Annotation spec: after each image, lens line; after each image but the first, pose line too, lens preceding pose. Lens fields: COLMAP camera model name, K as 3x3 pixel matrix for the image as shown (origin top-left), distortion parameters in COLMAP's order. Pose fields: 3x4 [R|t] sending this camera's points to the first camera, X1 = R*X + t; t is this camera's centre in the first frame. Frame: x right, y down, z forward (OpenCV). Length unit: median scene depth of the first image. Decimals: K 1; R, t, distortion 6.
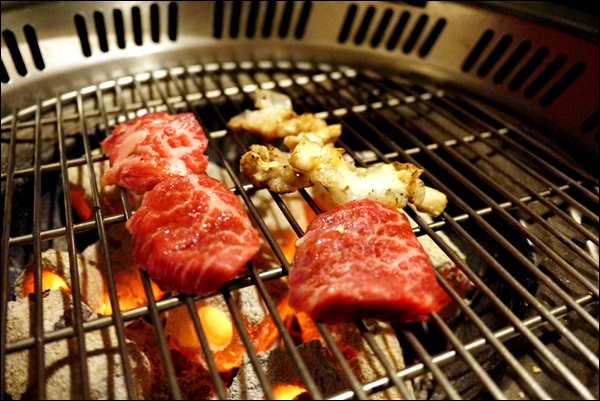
lens RADIAL K [[517.1, 0, 300.0], [0, 517.1, 200.5], [0, 0, 1]] dist [-0.011939, -0.013752]
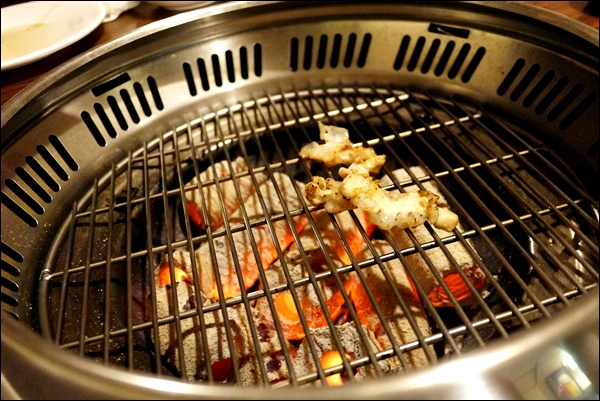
lens RADIAL K [[520.8, 0, 300.0], [0, 520.8, 200.5], [0, 0, 1]] dist [0.013676, 0.003023]
pose [[0.982509, -0.010916, -0.185895, 0.097564], [0.022465, 0.997937, 0.060137, -0.099140], [0.184855, -0.063261, 0.980728, -0.274430]]
